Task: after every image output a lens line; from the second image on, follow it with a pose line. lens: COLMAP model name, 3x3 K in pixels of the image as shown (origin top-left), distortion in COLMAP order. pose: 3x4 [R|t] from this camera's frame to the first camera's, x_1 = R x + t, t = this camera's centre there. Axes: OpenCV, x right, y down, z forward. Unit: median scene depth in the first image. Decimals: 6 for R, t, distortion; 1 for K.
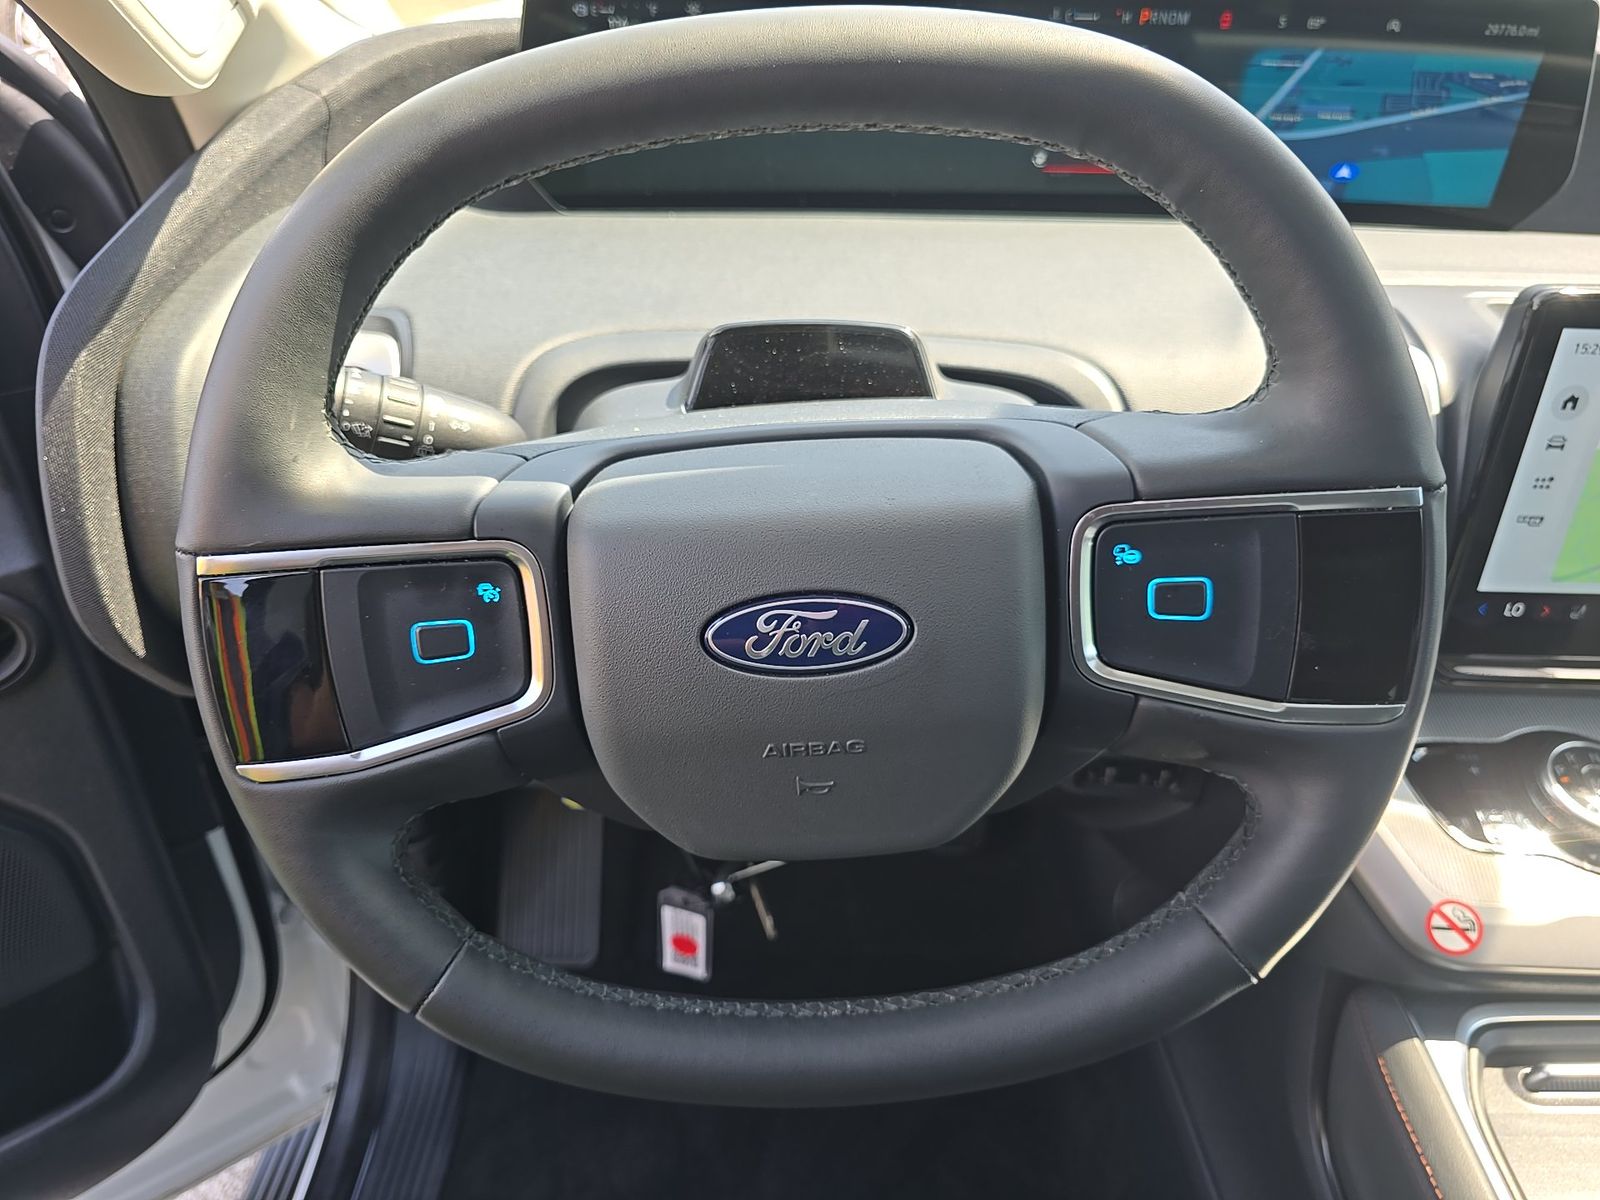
lens RADIAL K [[1072.7, 0, 800.0], [0, 1072.7, 600.0], [0, 0, 1]] dist [0.007798, -0.023905]
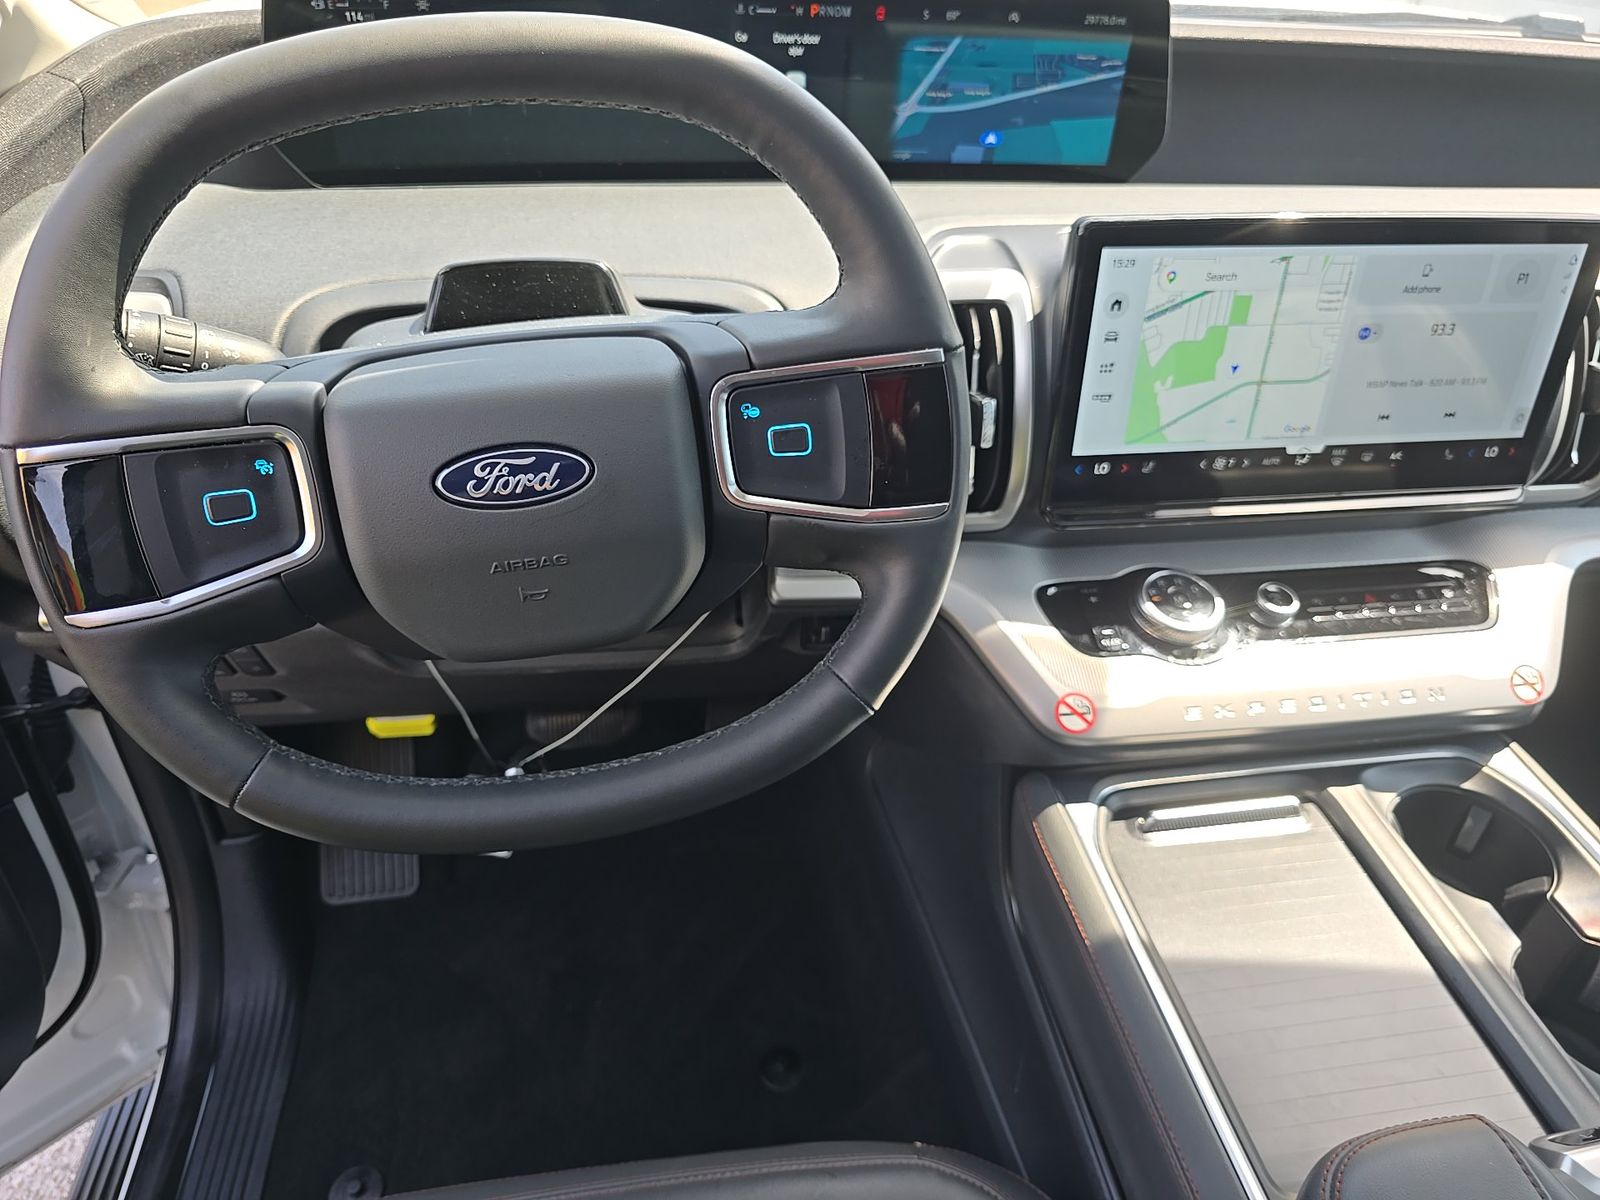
lens RADIAL K [[1072.7, 0, 800.0], [0, 1072.7, 600.0], [0, 0, 1]] dist [0.007798, -0.023905]
pose [[0.983994, -0.082043, 0.158193, 0.095804], [0.079876, 0.996604, 0.020021, 0.134129], [-0.159298, -0.007065, 0.987205, -0.284758]]
